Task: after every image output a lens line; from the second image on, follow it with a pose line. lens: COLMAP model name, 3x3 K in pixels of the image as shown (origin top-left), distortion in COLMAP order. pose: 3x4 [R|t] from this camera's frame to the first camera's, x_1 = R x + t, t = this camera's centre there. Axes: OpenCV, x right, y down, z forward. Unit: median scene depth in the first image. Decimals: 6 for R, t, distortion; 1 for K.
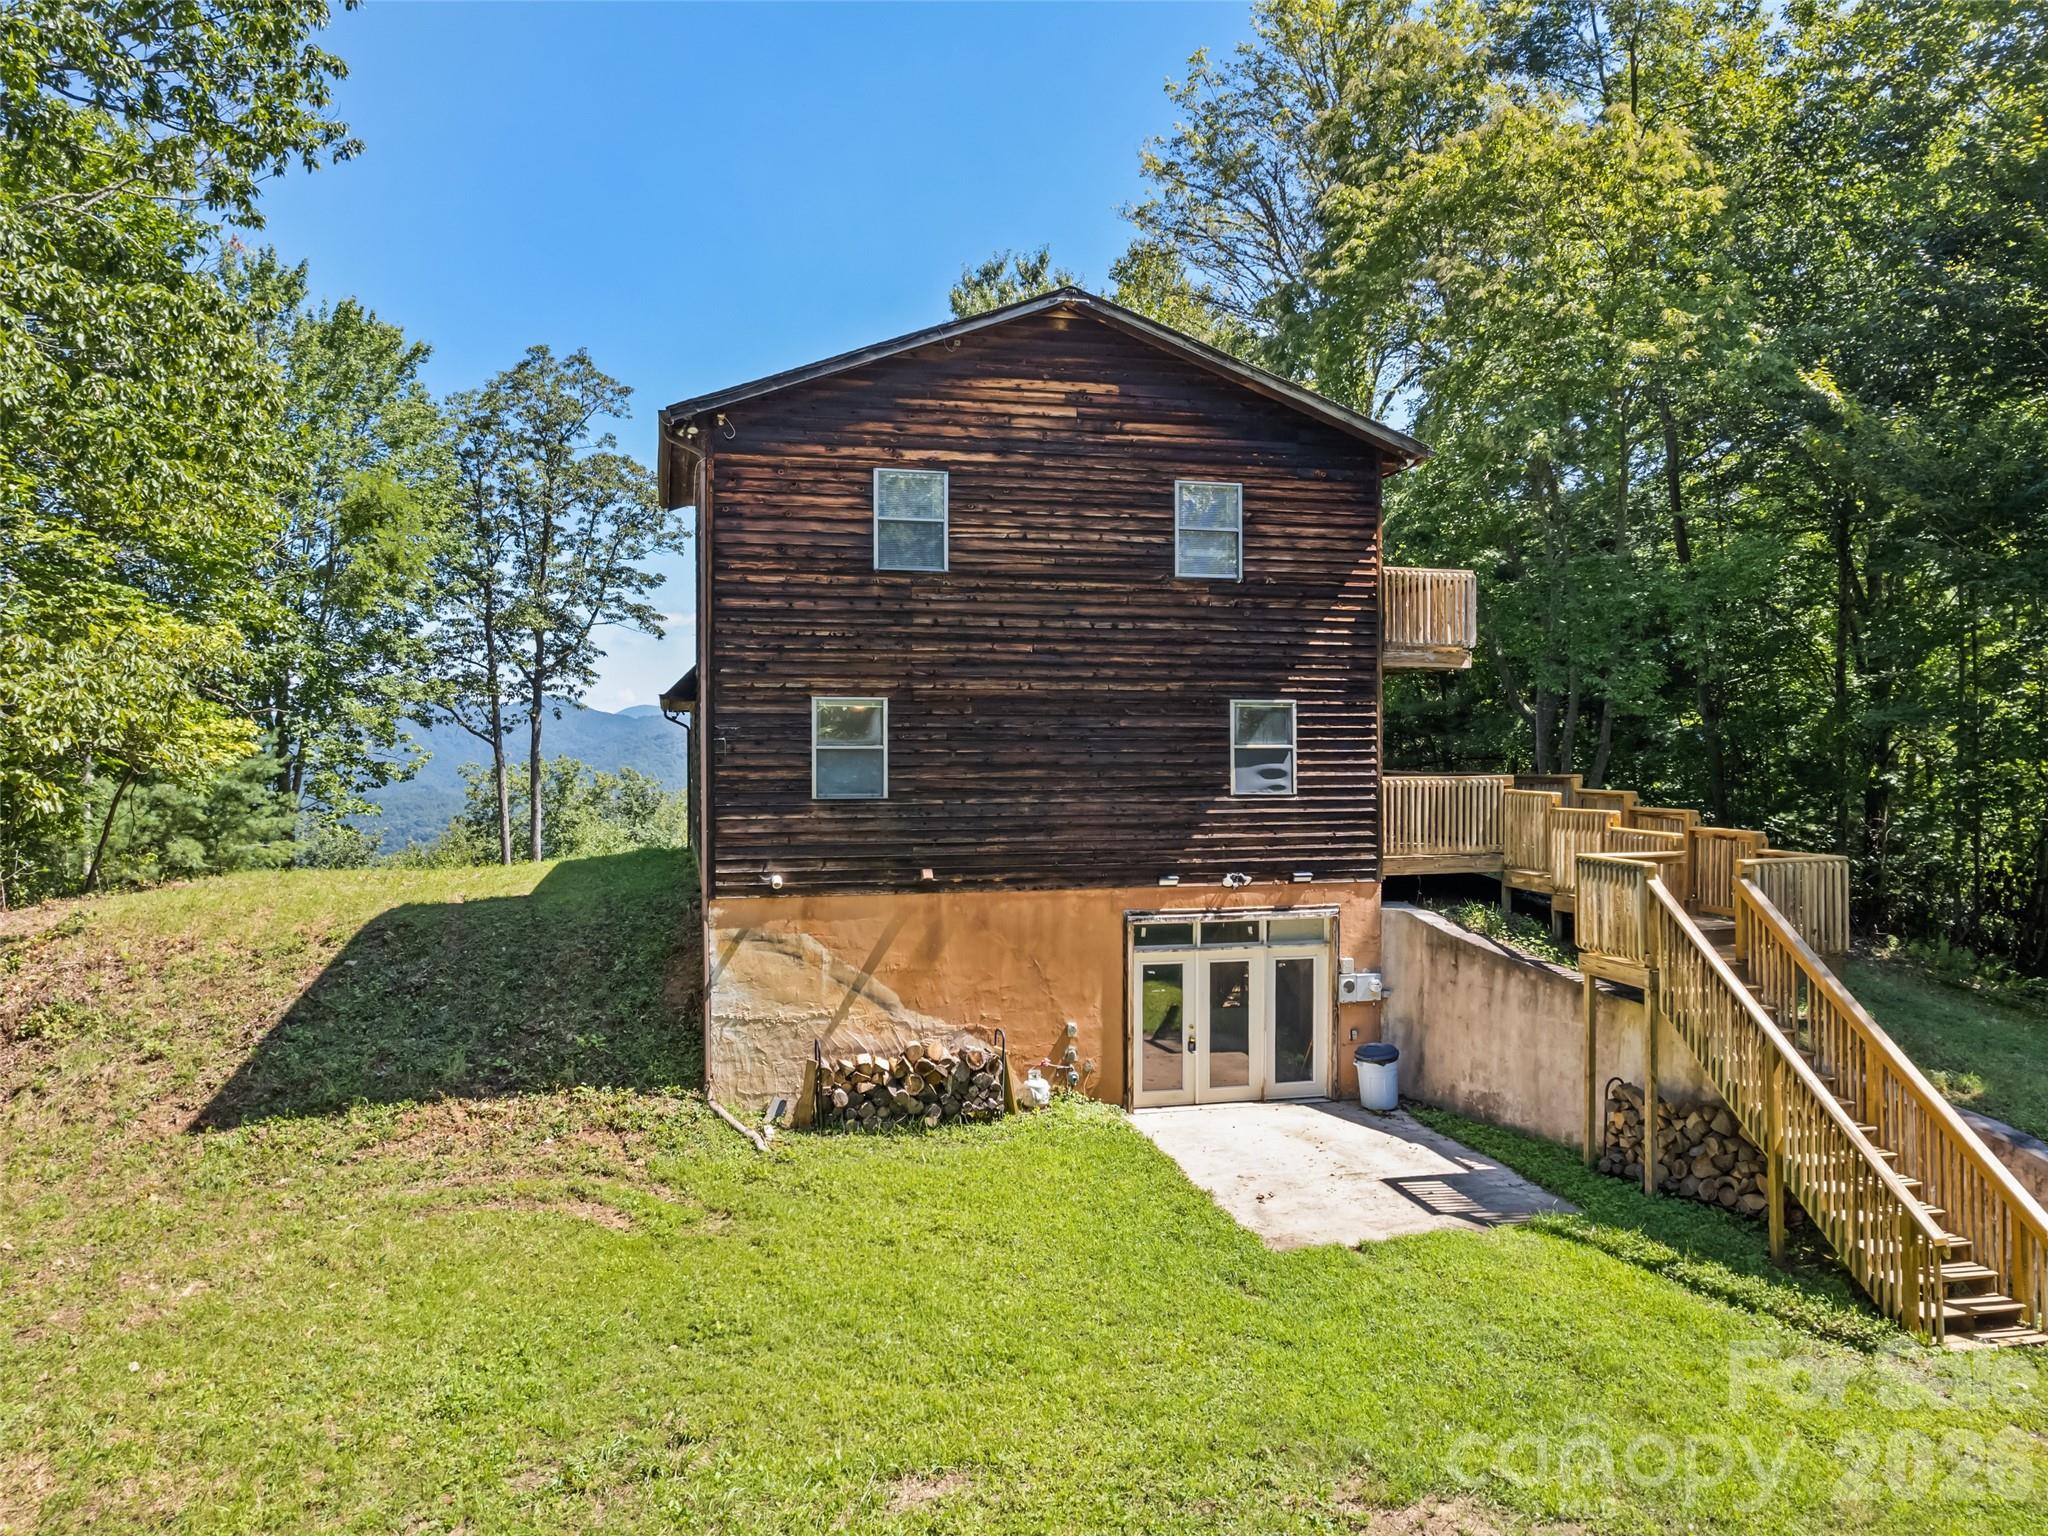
lens RADIAL K [[1460.8, 0, 1024.0], [0, 1460.8, 768.0], [0, 0, 1]] dist [-0.032985, 0.000864]
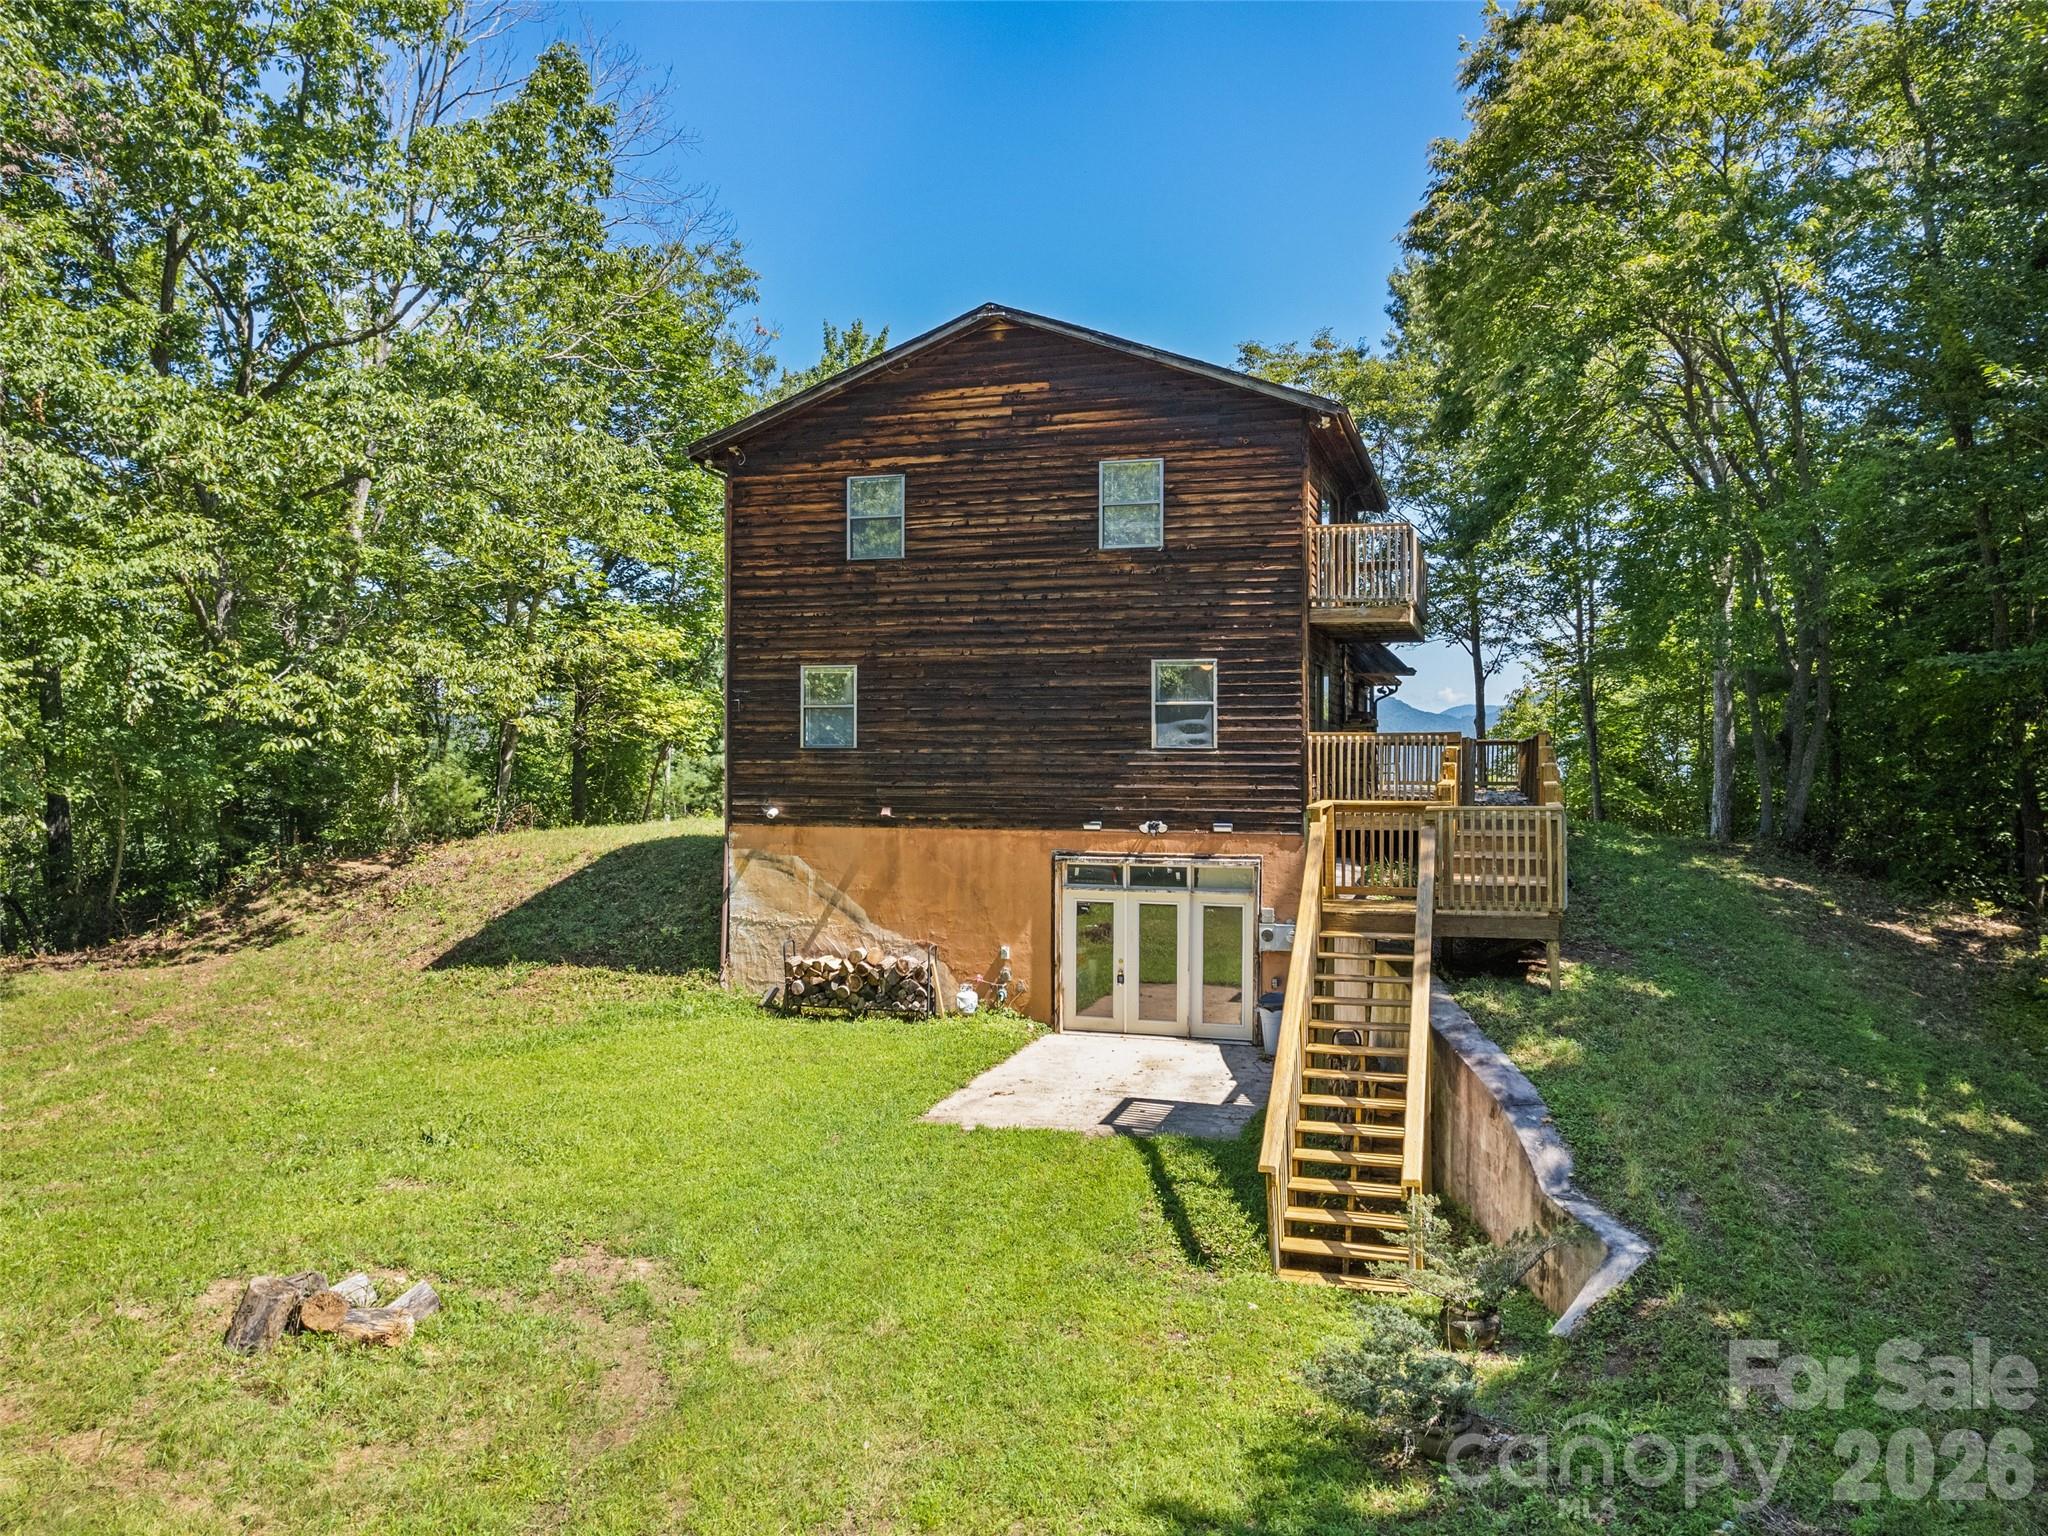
lens RADIAL K [[1460.8, 0, 1024.0], [0, 1460.8, 768.0], [0, 0, 1]] dist [-0.032985, 0.000864]
pose [[0.859175, 0.009741, -0.511589, 0.622674], [-0.010000, 0.999947, 0.002247, 0.032033], [0.511584, 0.003186, 0.859227, 0.027110]]
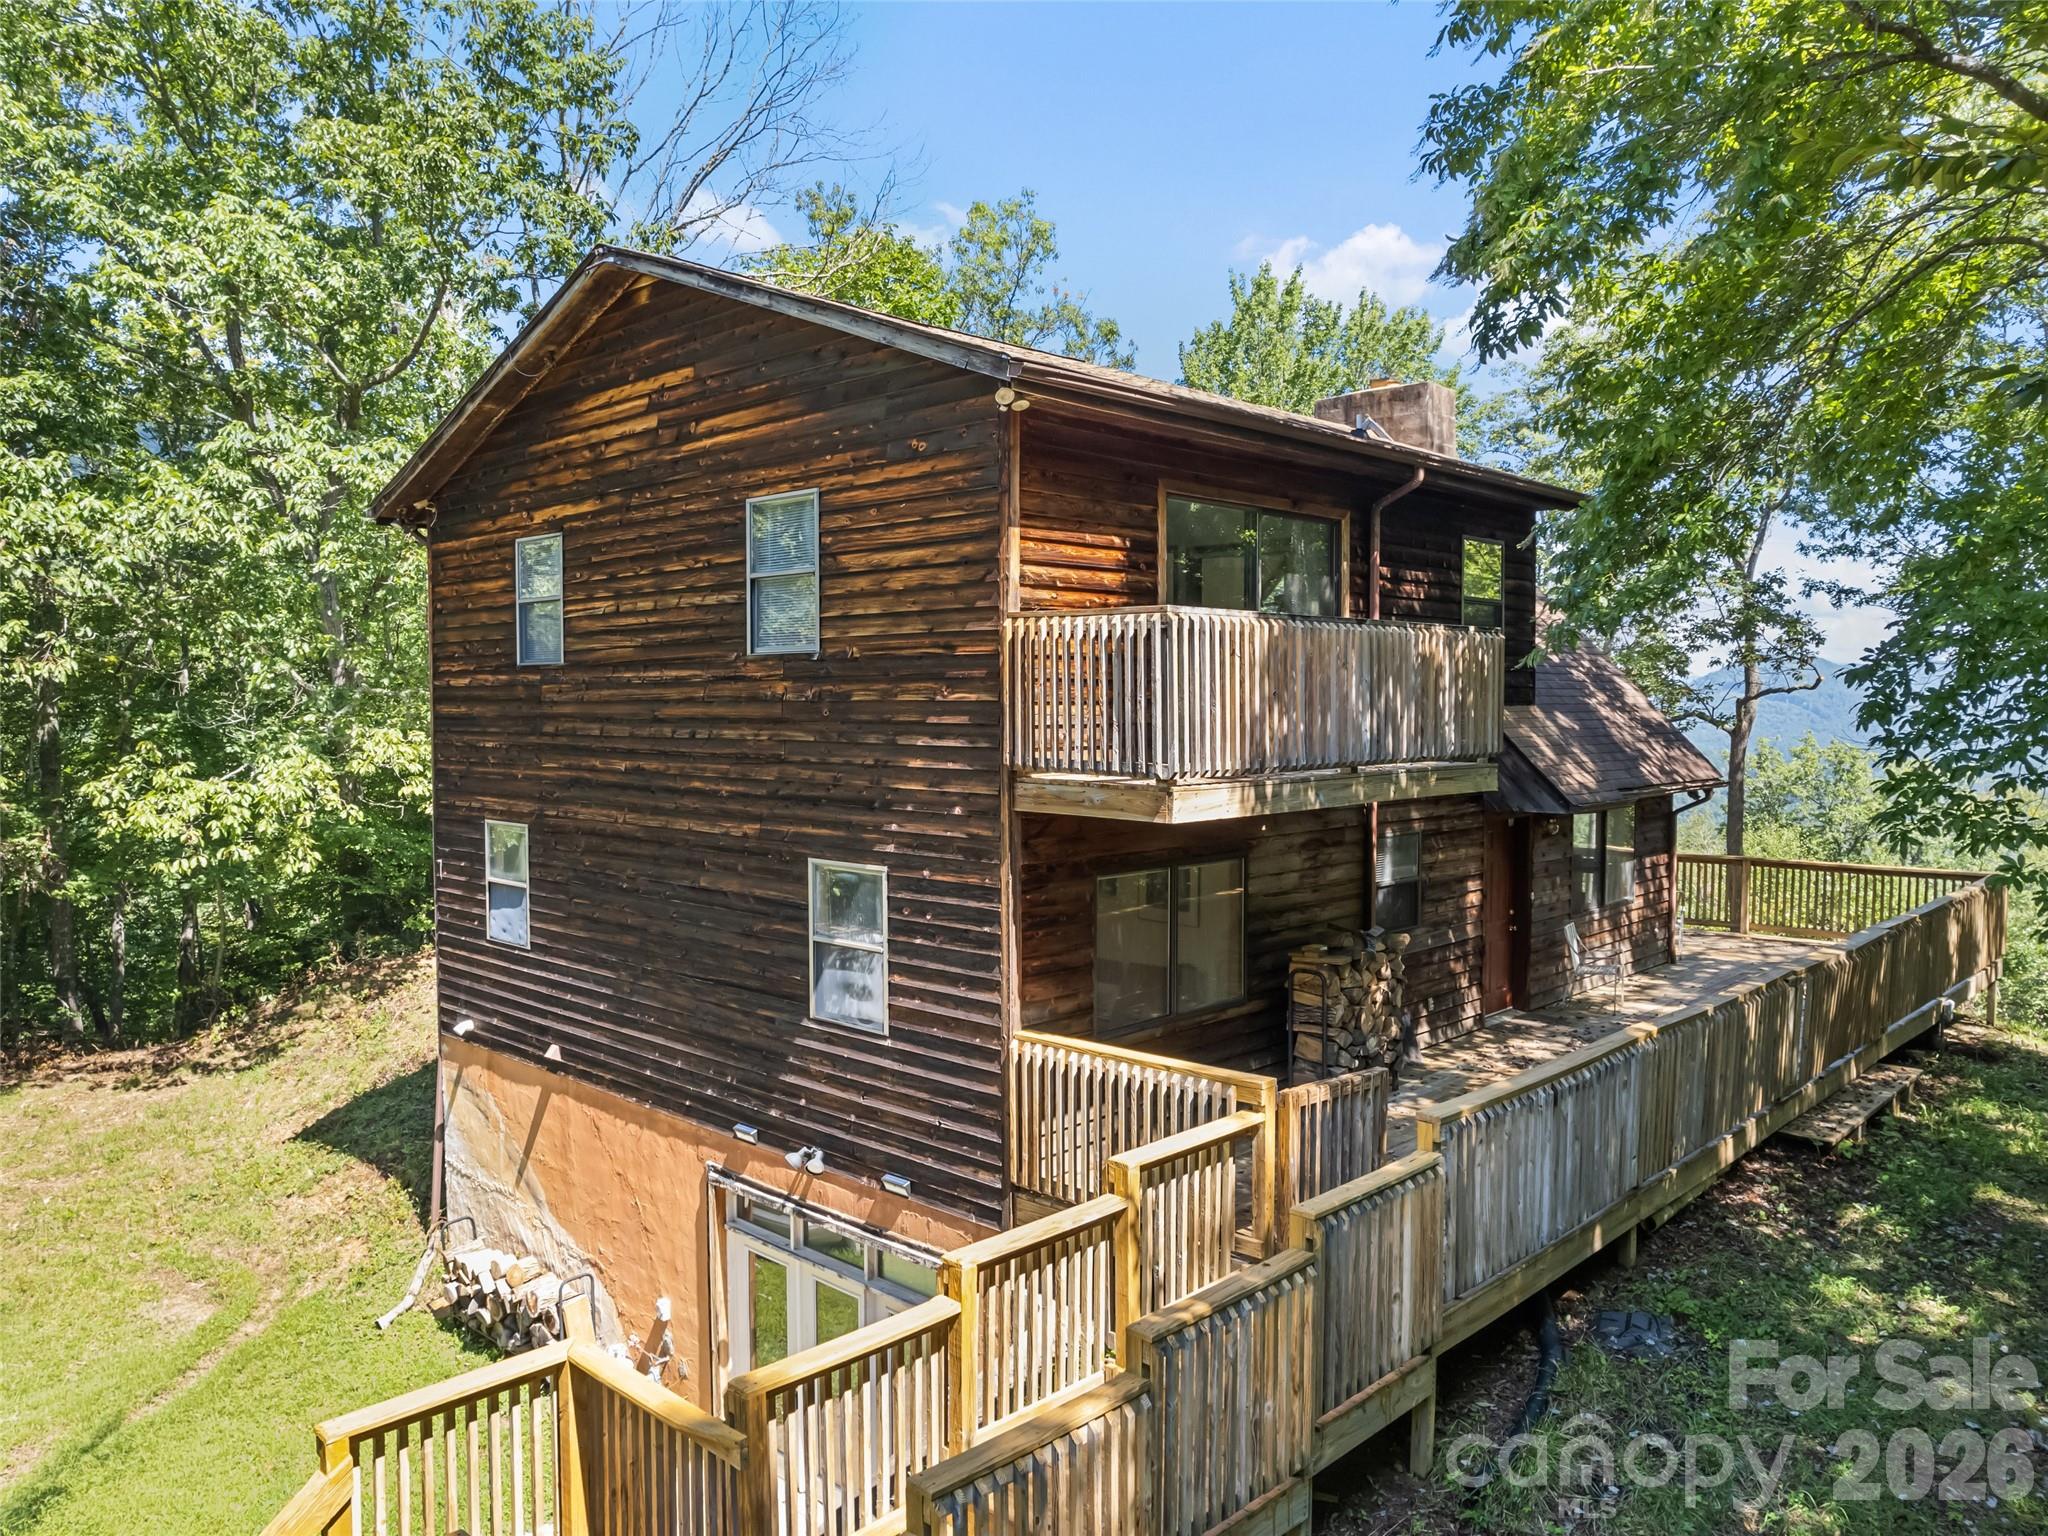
lens RADIAL K [[1460.8, 0, 1024.0], [0, 1460.8, 768.0], [0, 0, 1]] dist [-0.032985, 0.000864]
pose [[0.540627, 0.039084, -0.840354, 0.696969], [-0.009830, 0.999145, 0.040145, -0.109658], [0.841205, -0.013443, 0.540549, 0.766594]]
